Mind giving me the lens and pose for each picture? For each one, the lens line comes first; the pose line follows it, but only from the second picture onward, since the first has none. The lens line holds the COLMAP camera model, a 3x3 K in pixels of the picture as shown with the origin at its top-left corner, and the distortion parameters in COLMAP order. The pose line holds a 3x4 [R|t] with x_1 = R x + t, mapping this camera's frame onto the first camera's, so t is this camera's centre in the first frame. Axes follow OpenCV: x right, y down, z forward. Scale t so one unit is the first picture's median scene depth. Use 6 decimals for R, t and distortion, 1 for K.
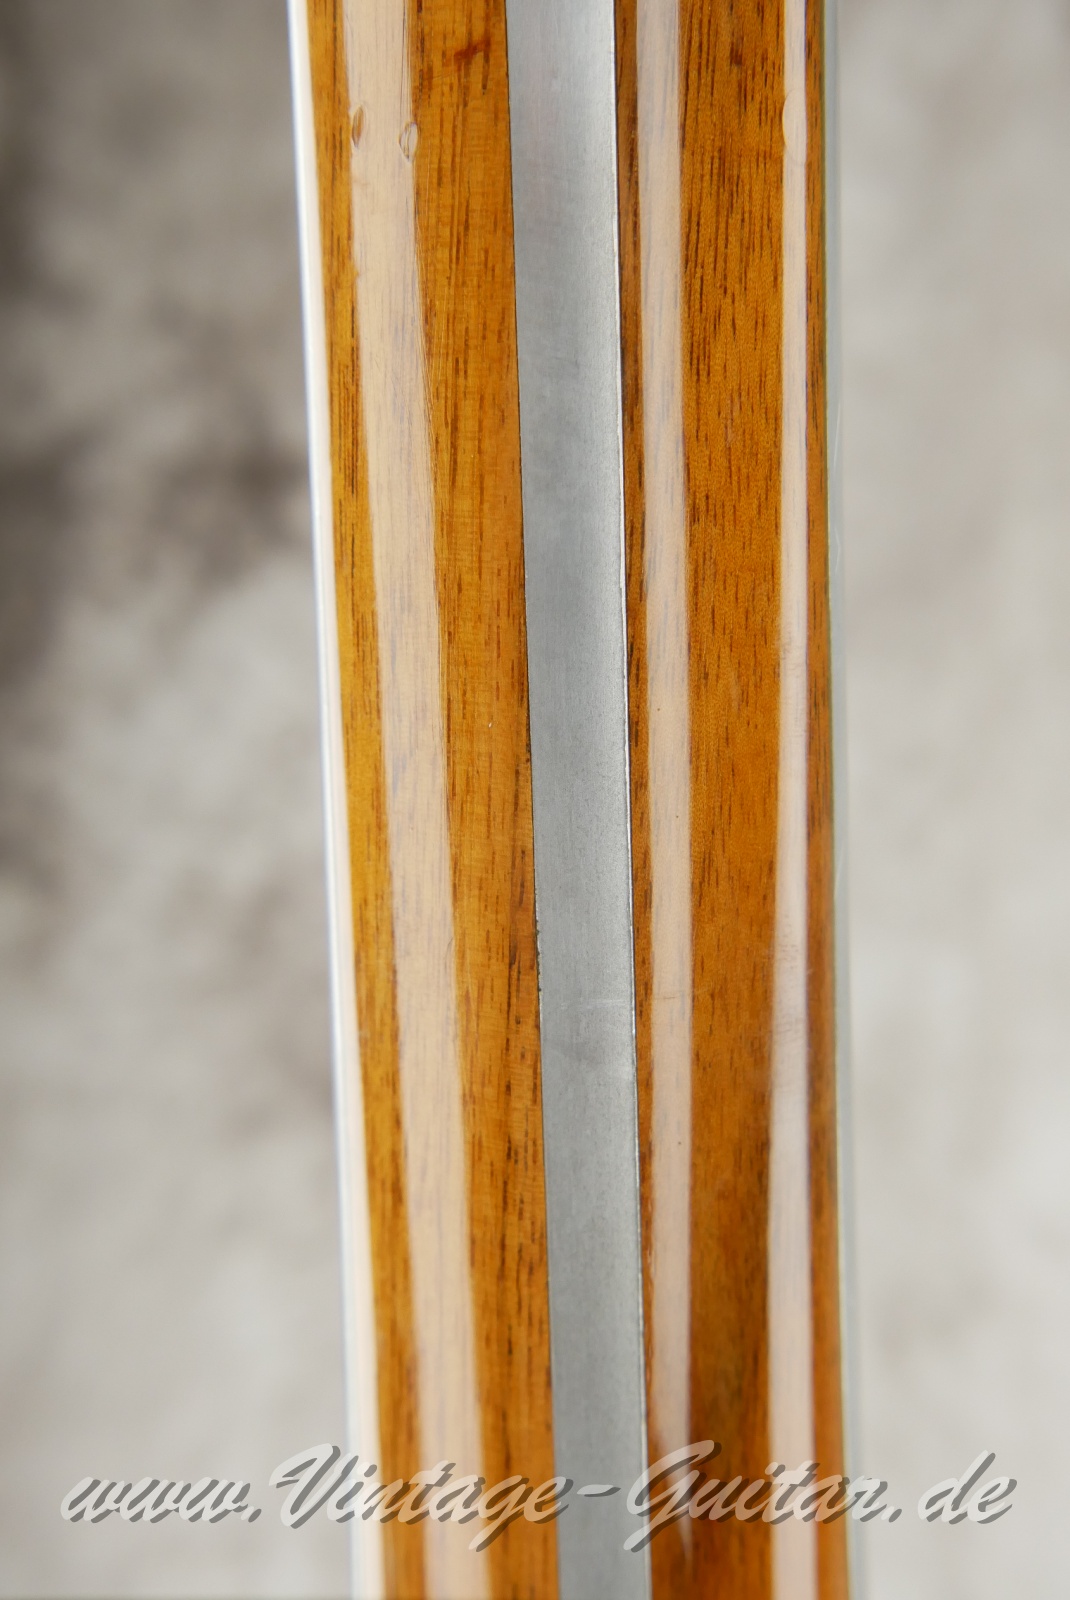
lens RADIAL K [[1405.7, 0, 548.4], [0, 1405.7, 750.7], [0, 0, 1]] dist [-0.050195, 0.010975]
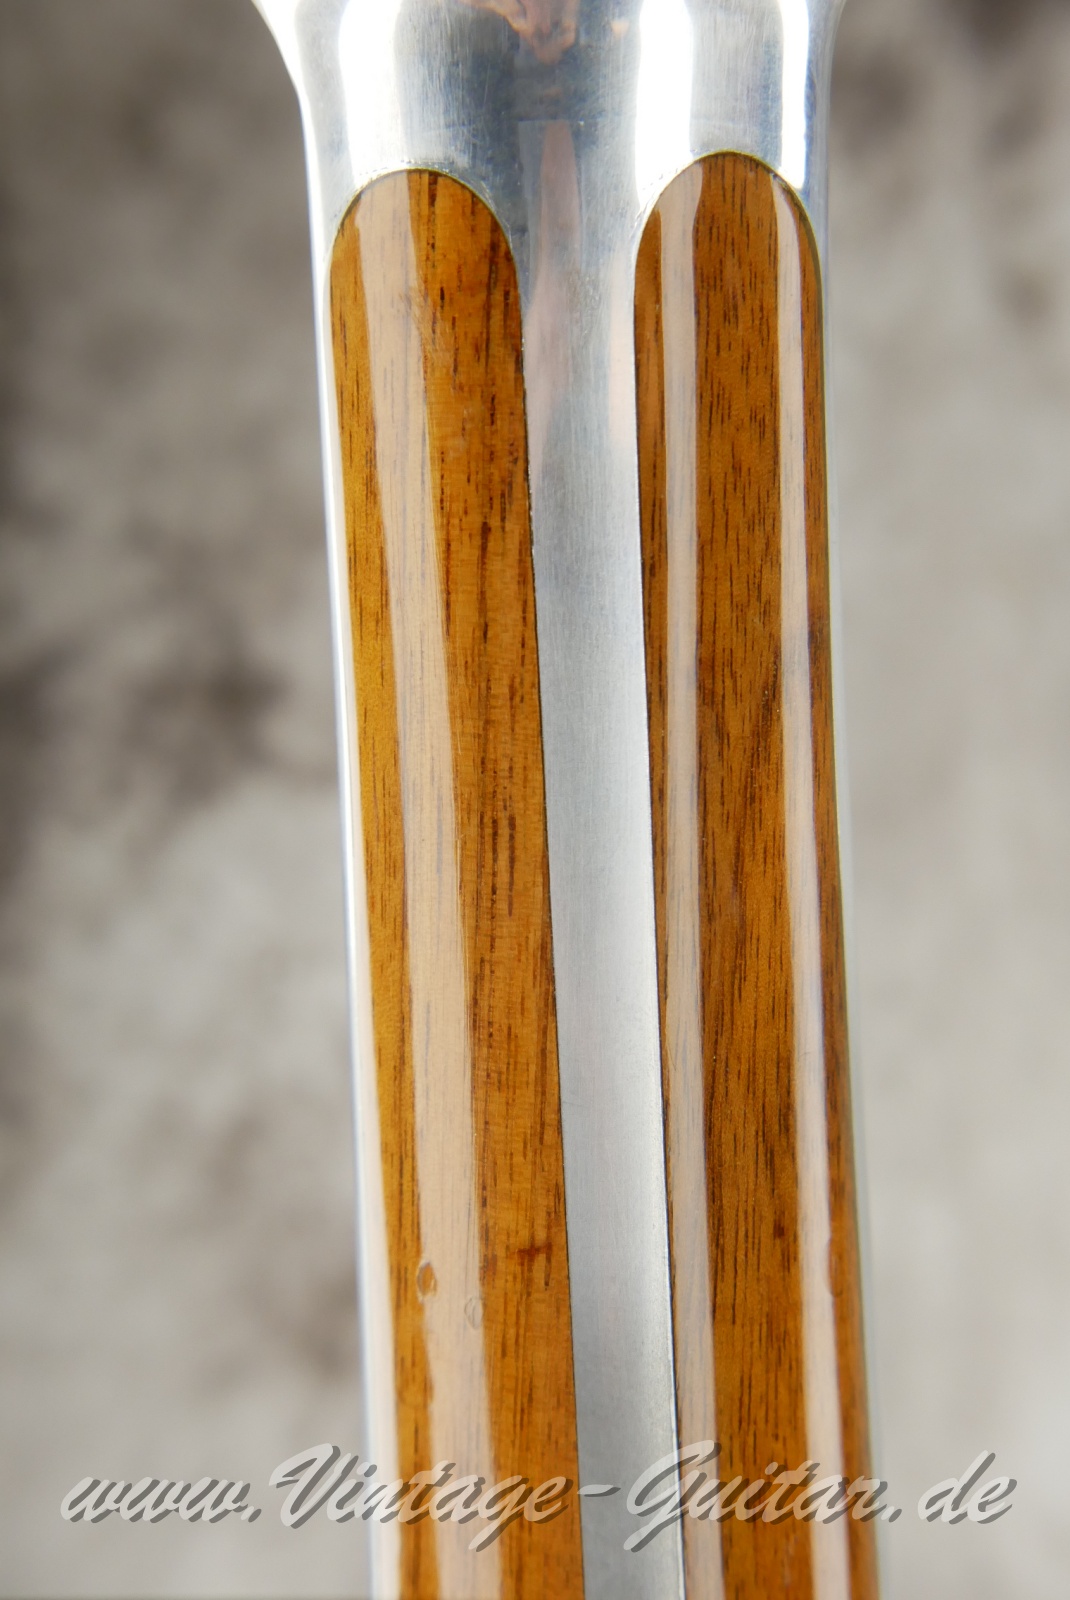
lens RADIAL K [[1405.7, 0, 540.5], [0, 1405.7, 717.1], [0, 0, 1]] dist [-0.050195, 0.010975]
pose [[0.999644, -0.019073, 0.018668, -0.060563], [0.021305, 0.991581, -0.127726, -0.748273], [-0.016074, 0.128079, 0.991634, -0.104004]]
